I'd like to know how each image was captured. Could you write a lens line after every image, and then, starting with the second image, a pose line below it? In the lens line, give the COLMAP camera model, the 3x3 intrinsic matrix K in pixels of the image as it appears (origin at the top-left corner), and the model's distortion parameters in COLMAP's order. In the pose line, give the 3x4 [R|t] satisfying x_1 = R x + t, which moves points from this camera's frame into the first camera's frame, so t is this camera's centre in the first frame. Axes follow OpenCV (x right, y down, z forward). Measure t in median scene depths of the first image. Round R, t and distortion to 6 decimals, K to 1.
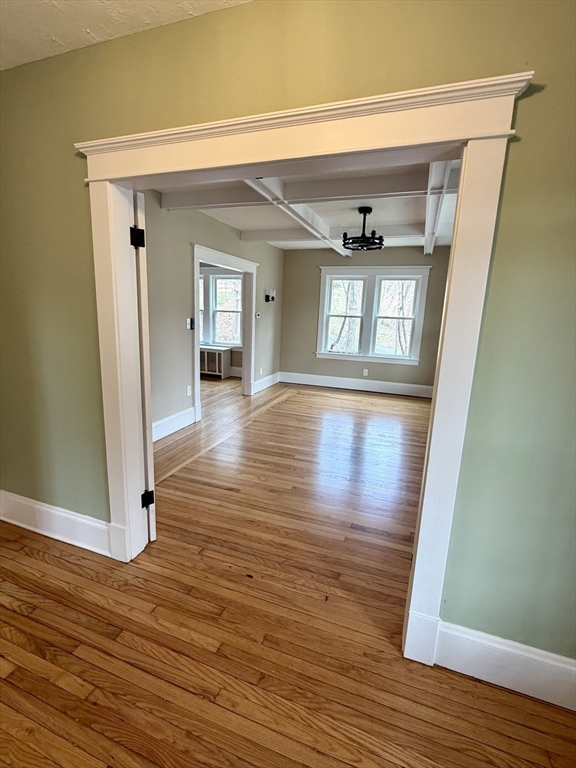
lens RADIAL K [[359.2, 0, 288.0], [0, 359.2, 384.0], [0, 0, 1]] dist [-0.000526, 0.000738]
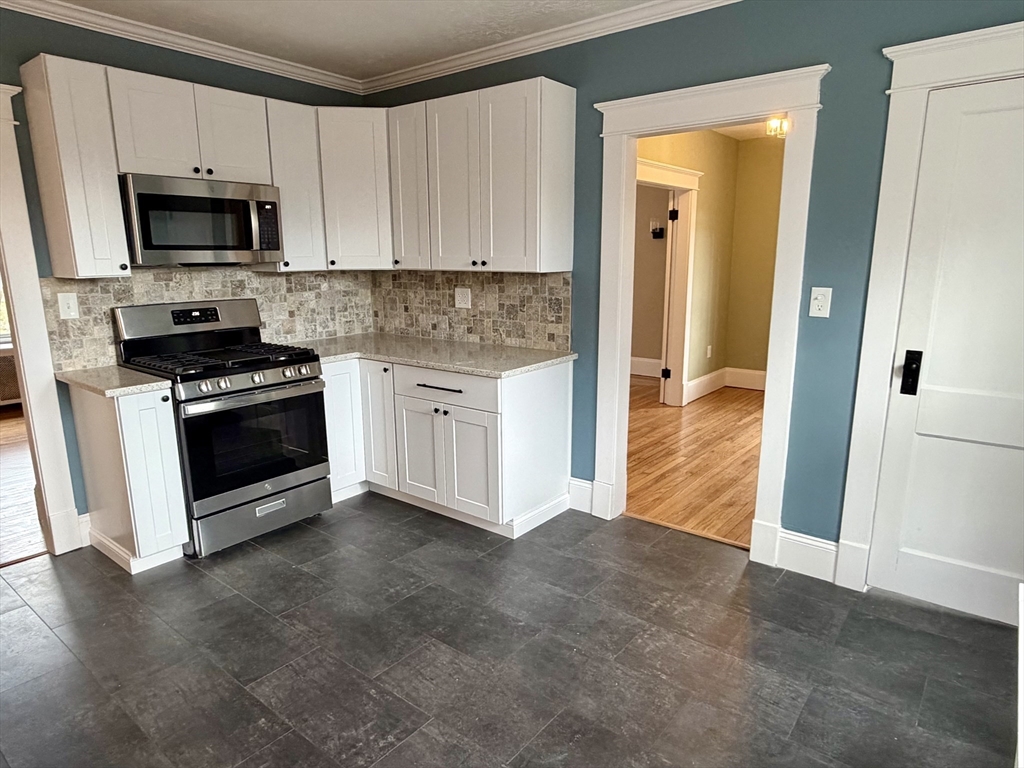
lens RADIAL K [[624.3, 0, 512.8], [0, 624.3, 387.5], [0, 0, 1]] dist [0.000583, -0.000202]
pose [[0.322058, -0.239146, 0.916017, -1.101083], [0.208487, 0.961731, 0.177780, -0.081989], [-0.923478, 0.133722, 0.359592, 0.173988]]
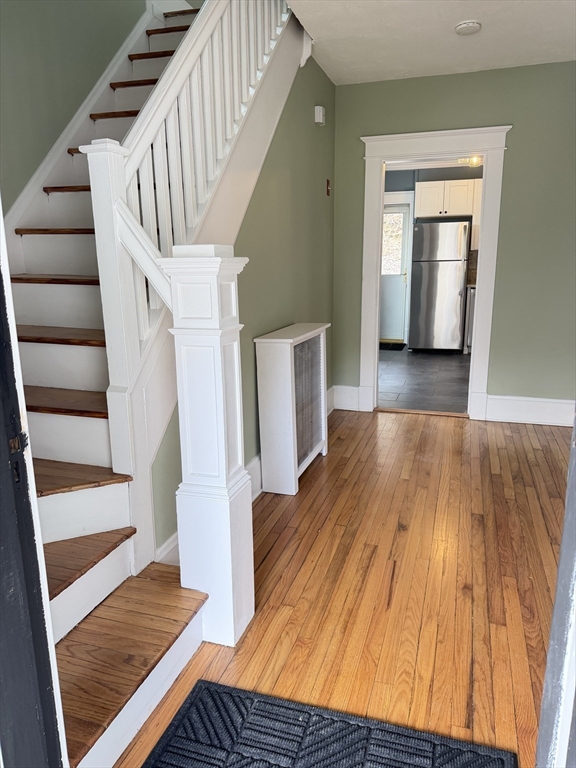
lens RADIAL K [[540.4, 0, 289.7], [0, 540.4, 381.4], [0, 0, 1]] dist [0.011574, -0.007387]
pose [[0.036312, 0.177933, -0.983372, 0.391581], [-0.192243, 0.966886, 0.167851, 0.058912], [0.980675, 0.182952, 0.069316, -0.024704]]
